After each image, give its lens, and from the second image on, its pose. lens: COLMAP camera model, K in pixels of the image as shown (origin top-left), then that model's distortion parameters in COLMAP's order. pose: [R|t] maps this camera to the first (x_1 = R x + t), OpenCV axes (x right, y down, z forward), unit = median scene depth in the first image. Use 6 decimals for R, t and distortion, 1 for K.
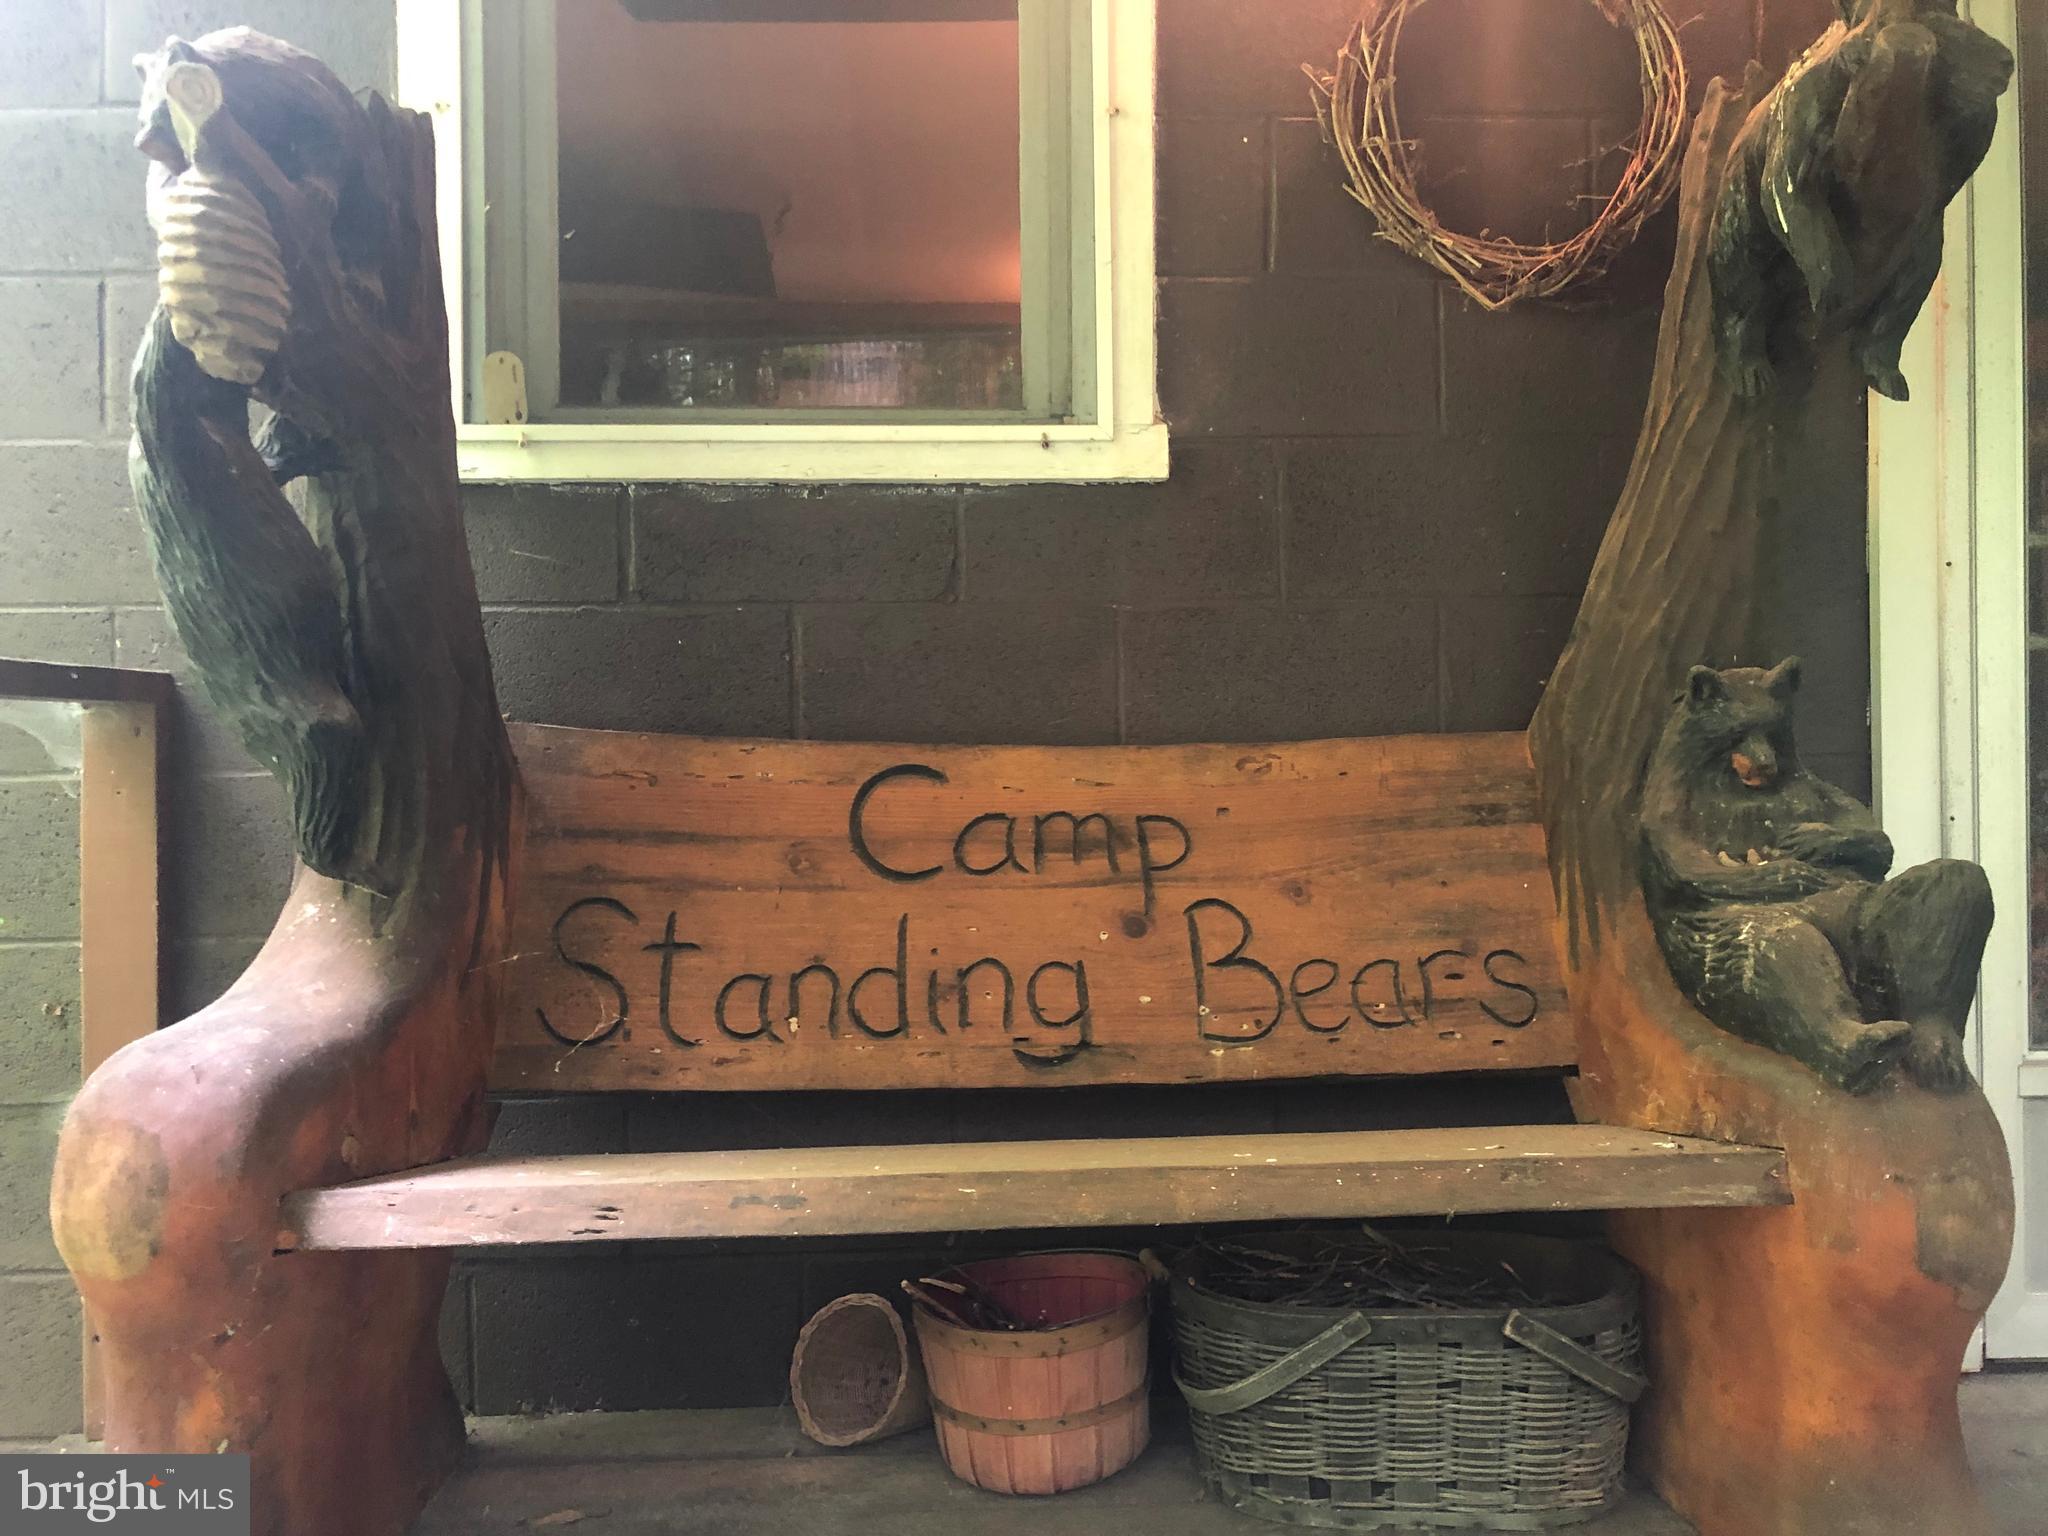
lens RADIAL K [[1638.6, 0, 1024.0], [0, 1638.6, 768.0], [0, 0, 1]] dist [0.010419, 0.002518]
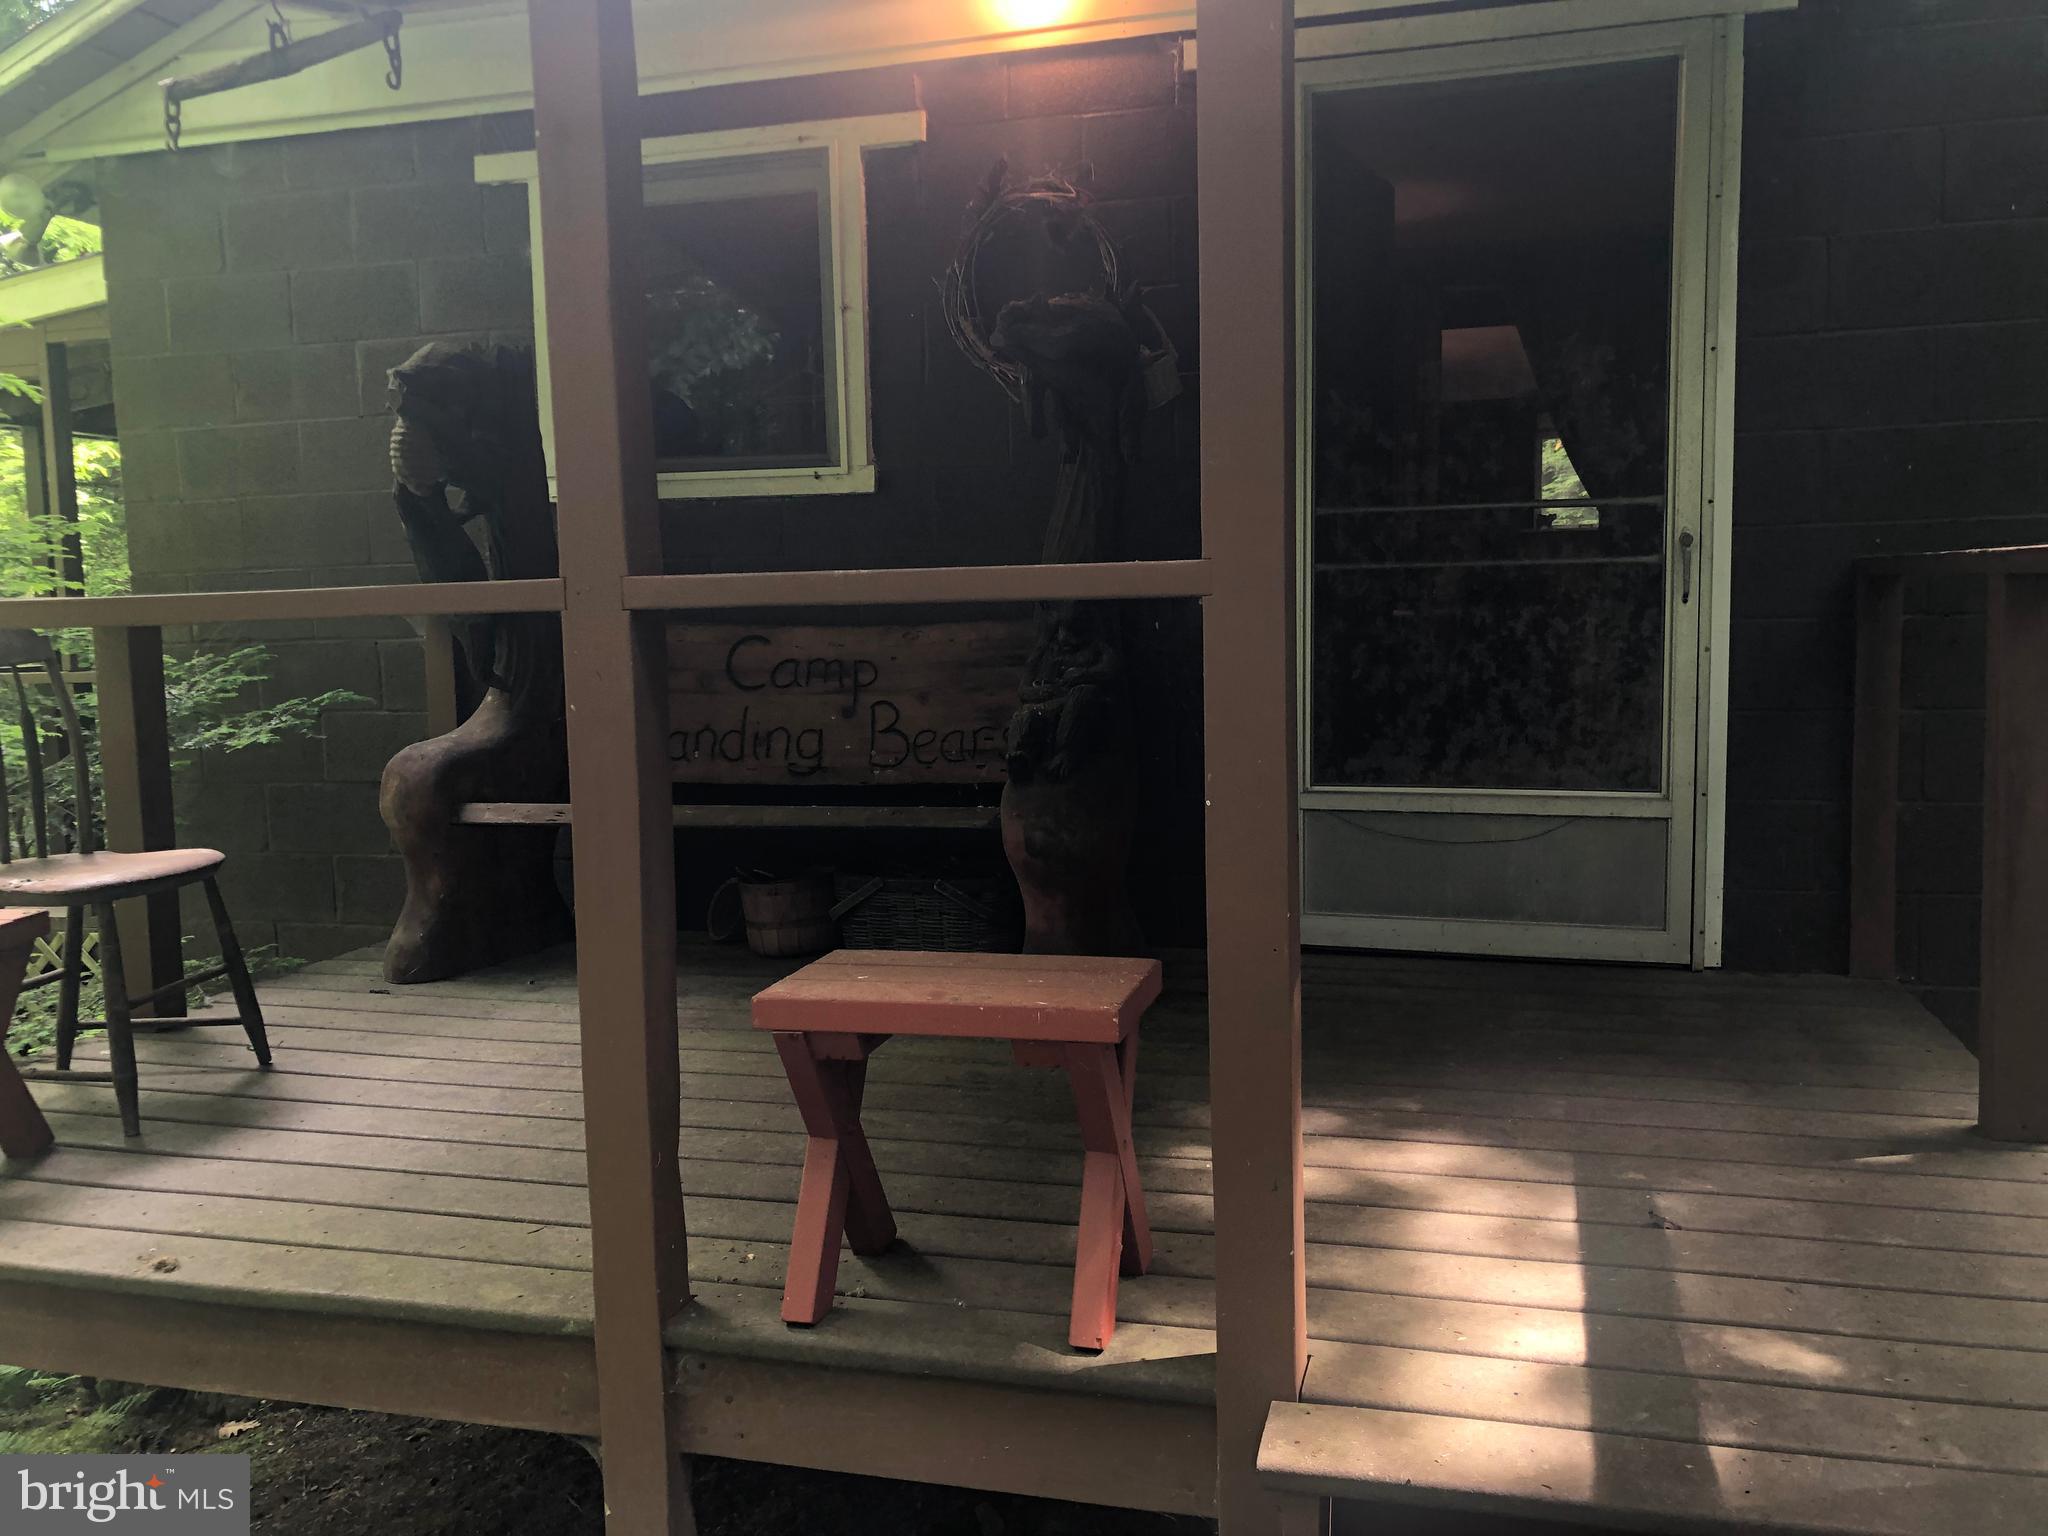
lens RADIAL K [[1687.1, 0, 1024.0], [0, 1687.1, 768.0], [0, 0, 1]] dist [0.192689, -0.374304]
pose [[0.947257, 0.022621, -0.319676, 0.989453], [0.013088, 0.993943, 0.109115, -0.068570], [0.320208, -0.107544, 0.941223, -0.996477]]
